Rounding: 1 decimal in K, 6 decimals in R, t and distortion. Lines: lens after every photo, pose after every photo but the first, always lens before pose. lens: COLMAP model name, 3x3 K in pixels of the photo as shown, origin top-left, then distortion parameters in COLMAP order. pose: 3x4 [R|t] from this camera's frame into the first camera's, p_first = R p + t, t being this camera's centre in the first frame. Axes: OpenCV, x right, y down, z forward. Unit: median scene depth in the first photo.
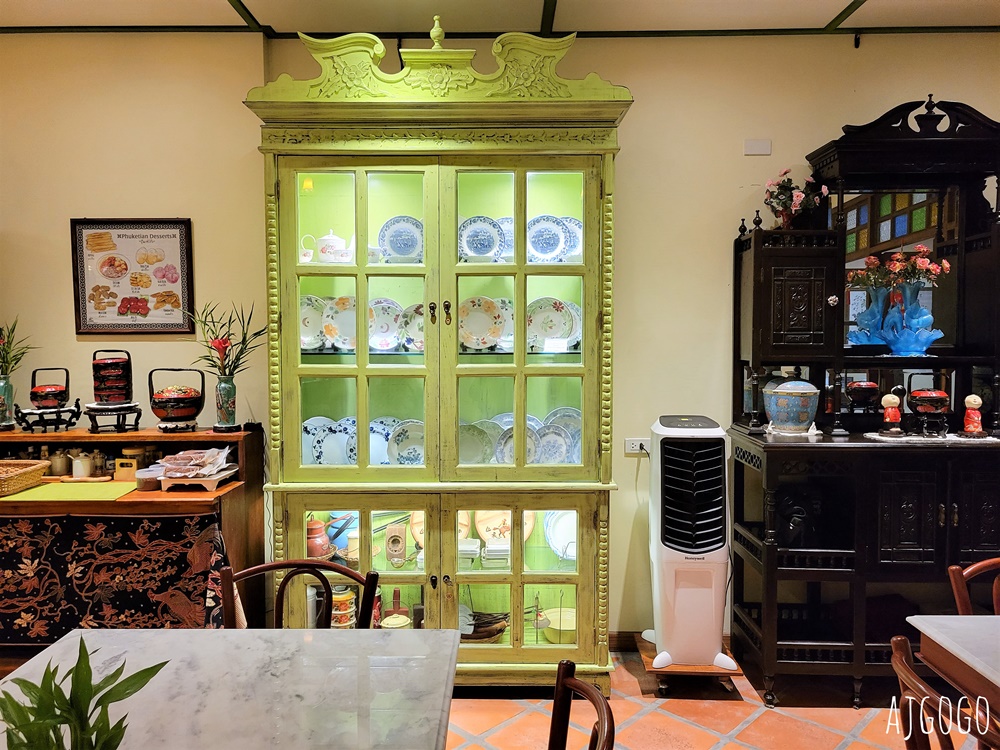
lens RADIAL K [[751.3, 0, 498.1], [0, 751.3, 366.9], [0, 0, 1]] dist [0.026608, -0.008953]
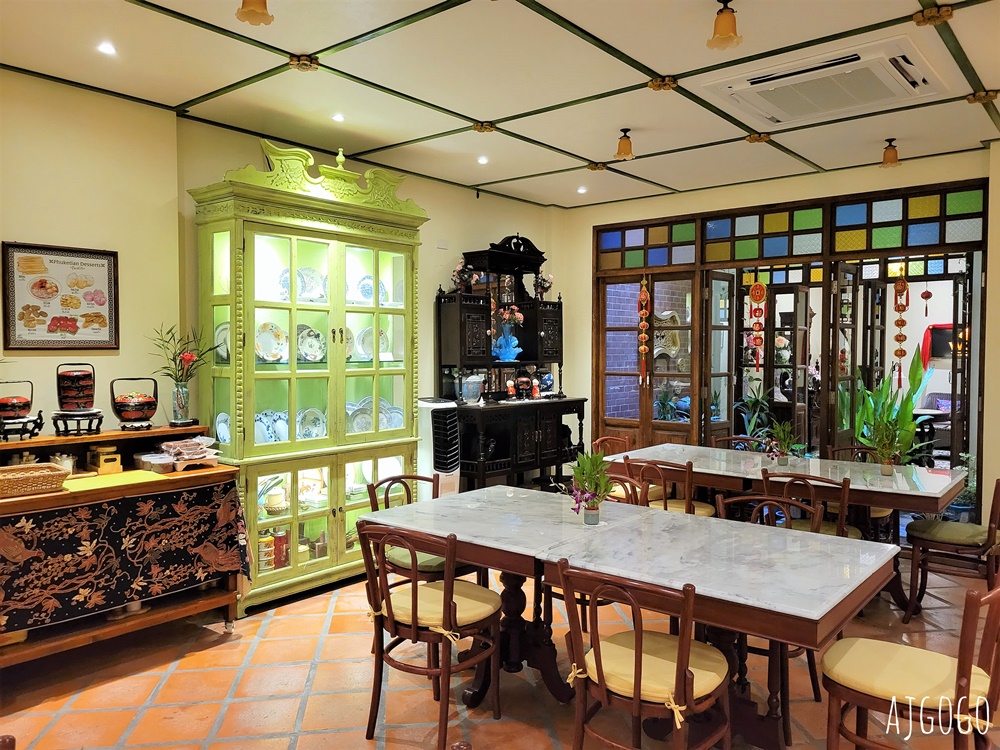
lens RADIAL K [[767.7, 0, 500.0], [0, 767.7, 375.0], [0, 0, 1]] dist [0.032734, -0.004284]
pose [[0.619803, -0.024530, 0.784374, -1.113194], [0.041488, 0.999138, -0.001537, 0.025117], [-0.783660, 0.033495, 0.620287, -0.238752]]
